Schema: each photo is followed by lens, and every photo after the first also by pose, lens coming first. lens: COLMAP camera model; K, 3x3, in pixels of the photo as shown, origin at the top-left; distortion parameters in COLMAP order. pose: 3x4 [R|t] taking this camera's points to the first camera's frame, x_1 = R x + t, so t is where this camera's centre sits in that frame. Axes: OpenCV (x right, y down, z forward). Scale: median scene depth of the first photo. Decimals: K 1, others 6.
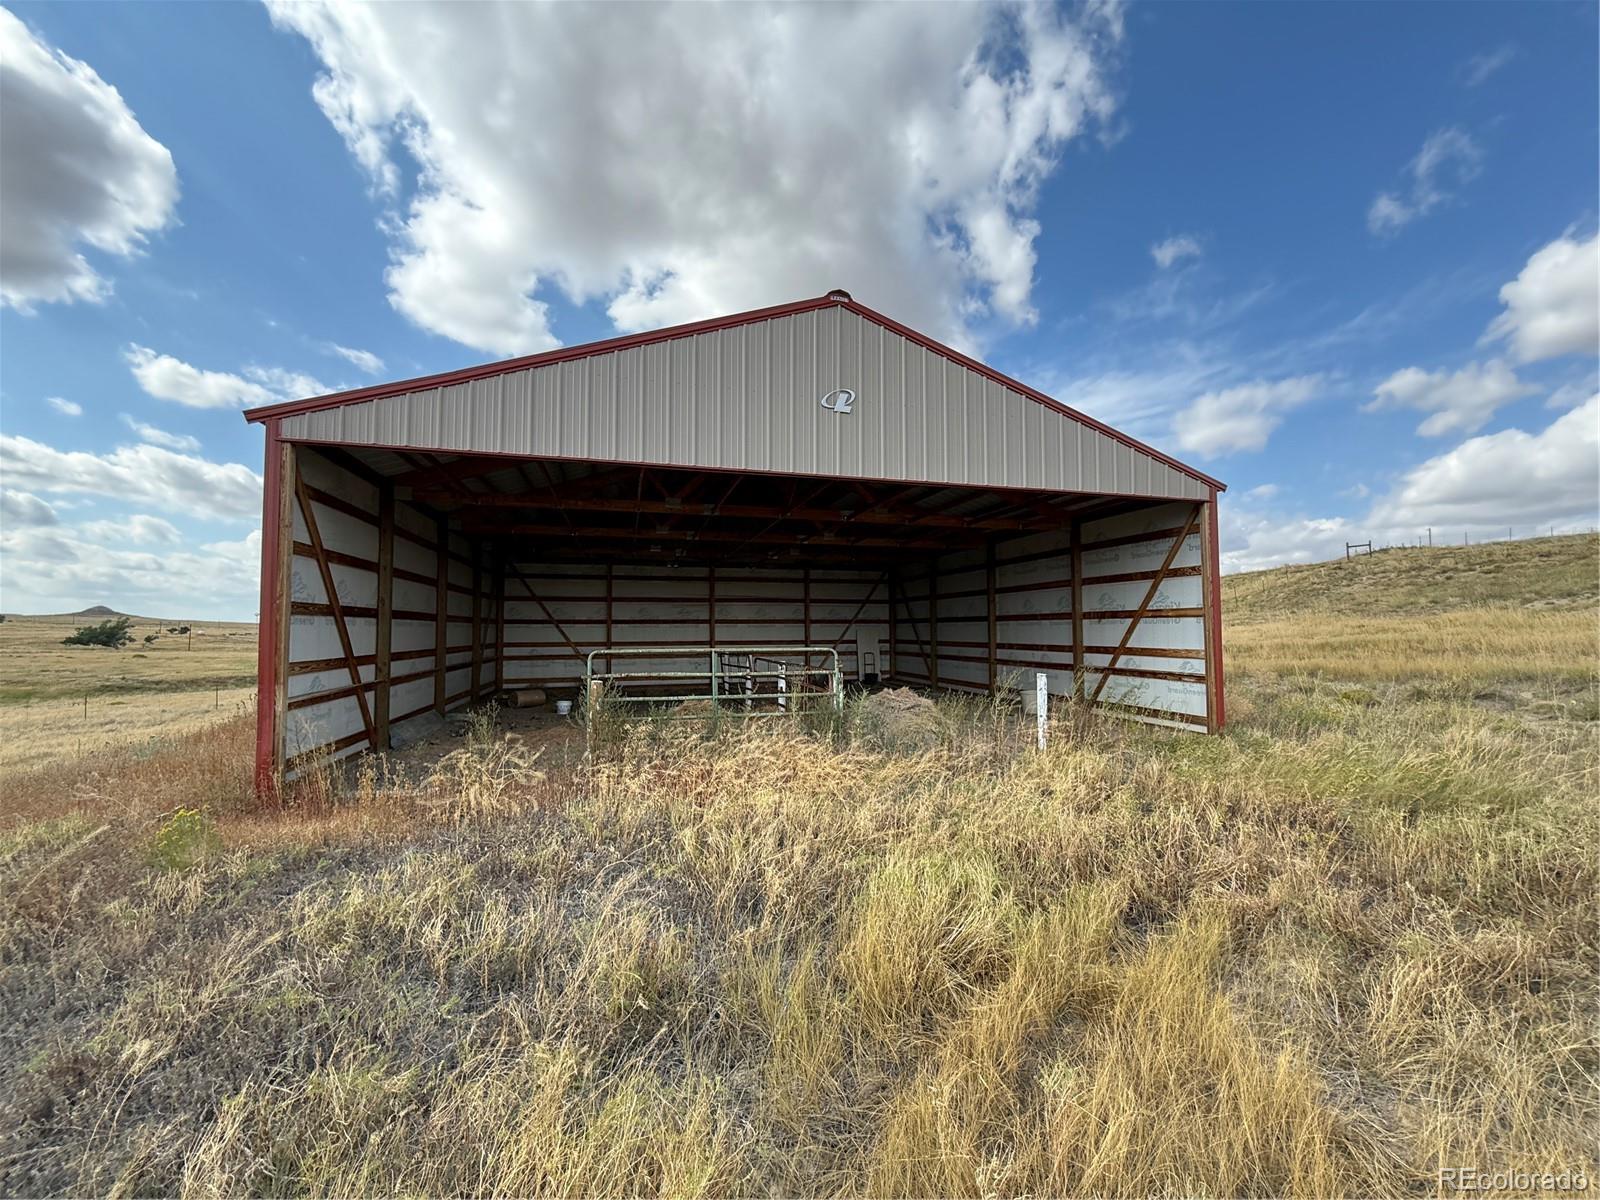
lens RADIAL K [[641.9, 0, 796.8], [0, 641.9, 594.3], [0, 0, 1]] dist [0.007973, -0.000261]
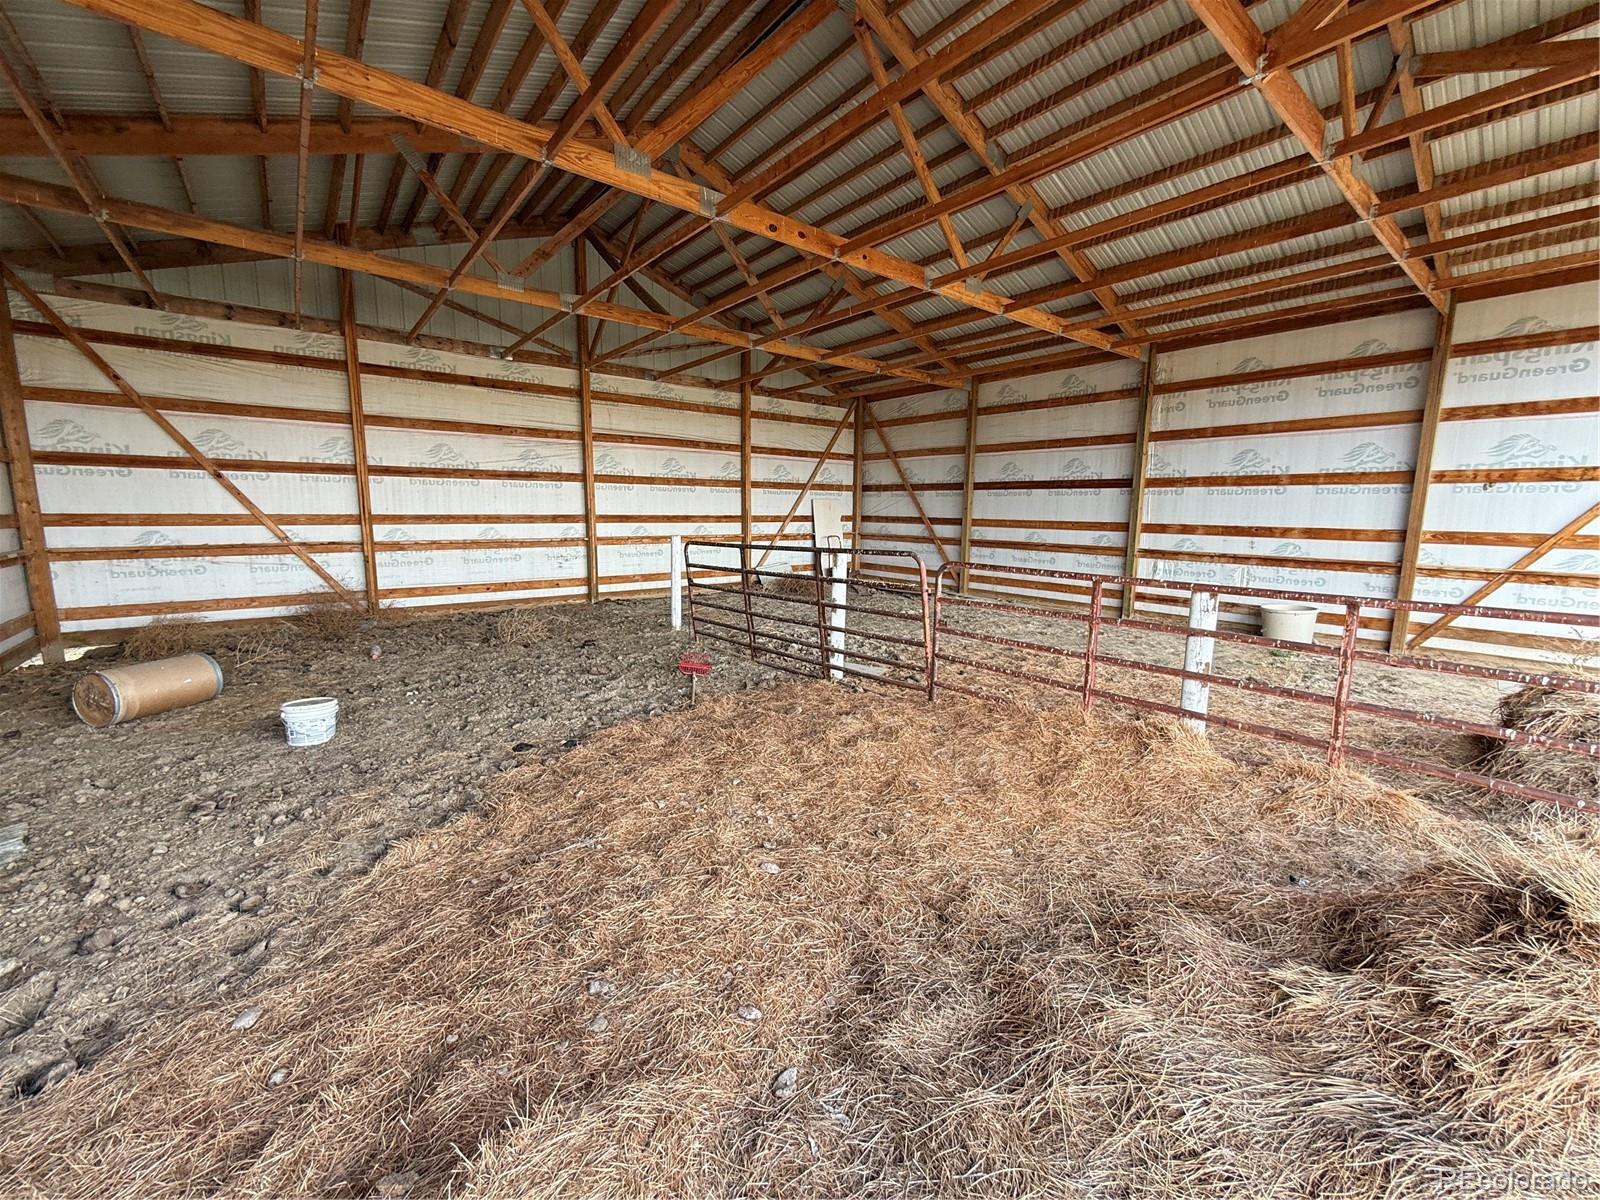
lens RADIAL K [[641.9, 0, 804.1], [0, 641.9, 603.4], [0, 0, 1]] dist [0.007973, -0.000261]
pose [[0.919988, -0.044415, 0.389423, -0.191436], [-0.037210, 0.979174, 0.199584, 0.033433], [-0.390177, -0.198106, 0.899175, 0.465418]]
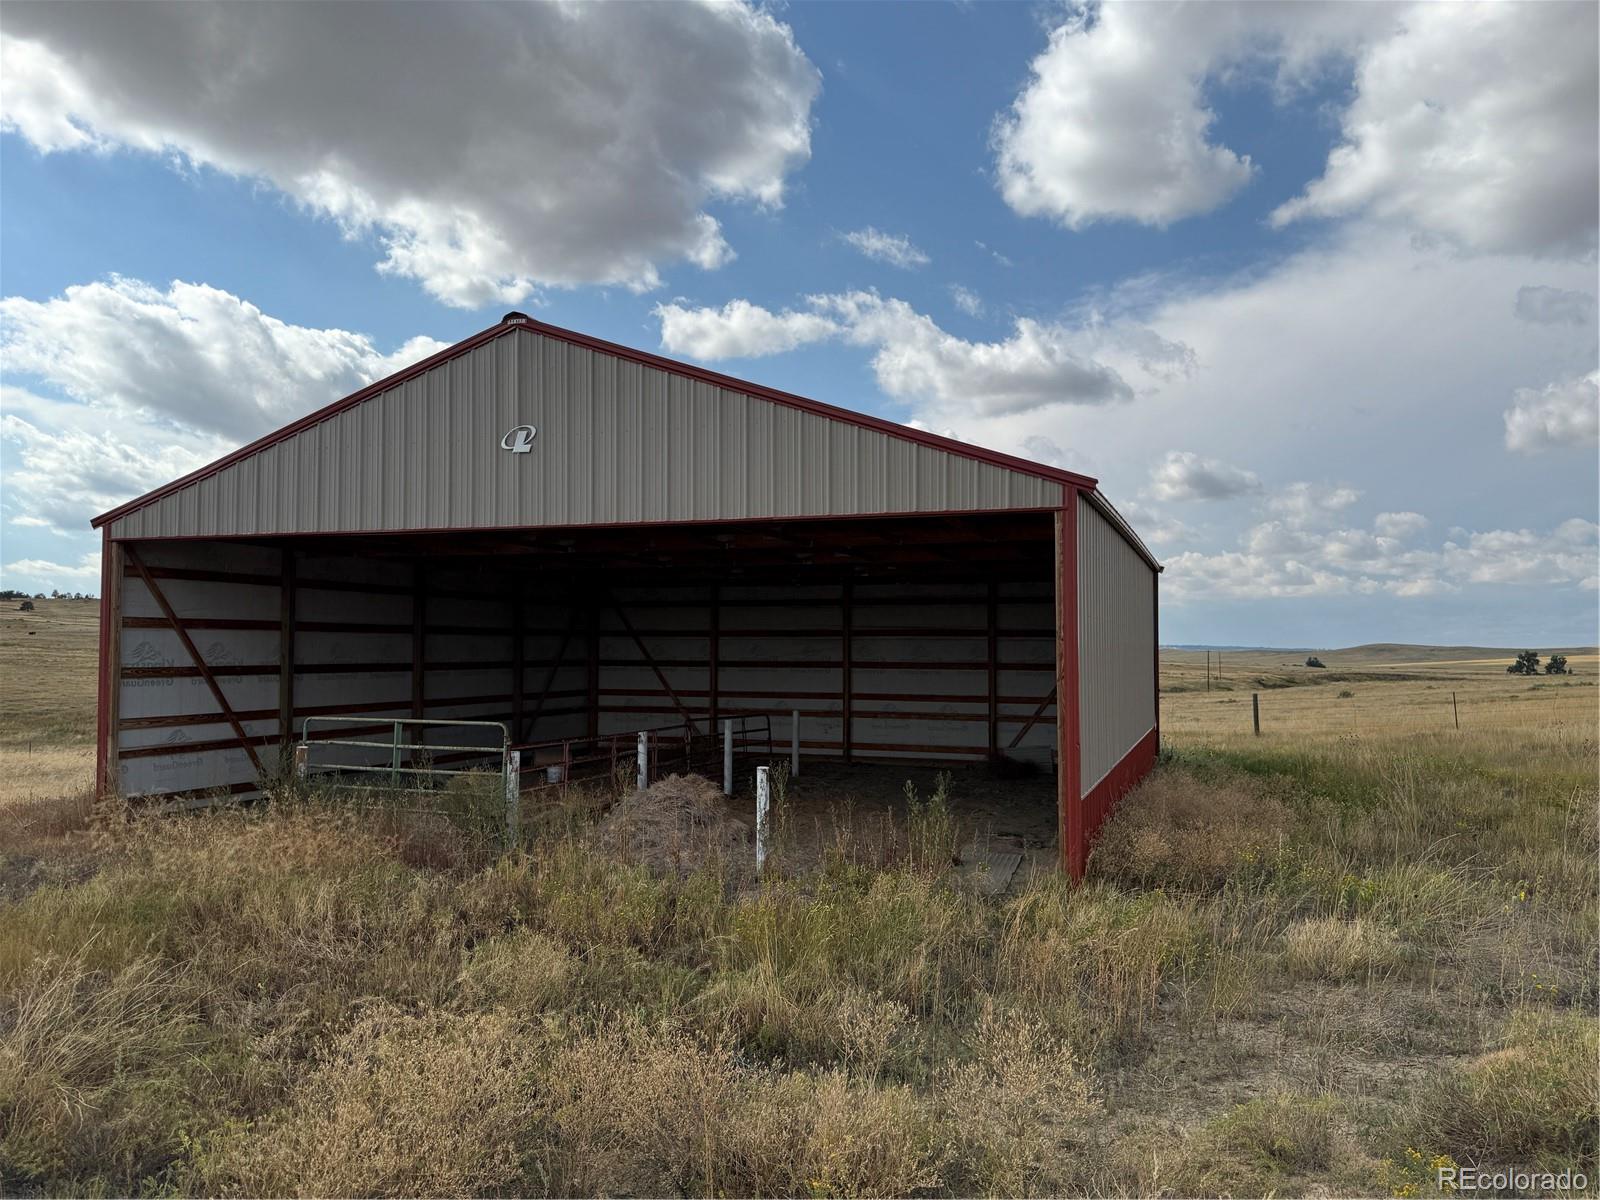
lens RADIAL K [[1166.3, 0, 804.4], [0, 1166.3, 604.4], [0, 0, 1]] dist [0.047514, -0.000113]
pose [[0.816369, -0.014716, -0.577344, 0.581479], [0.025073, 0.999636, 0.009974, -0.037624], [0.576987, -0.022619, 0.816440, -0.035136]]
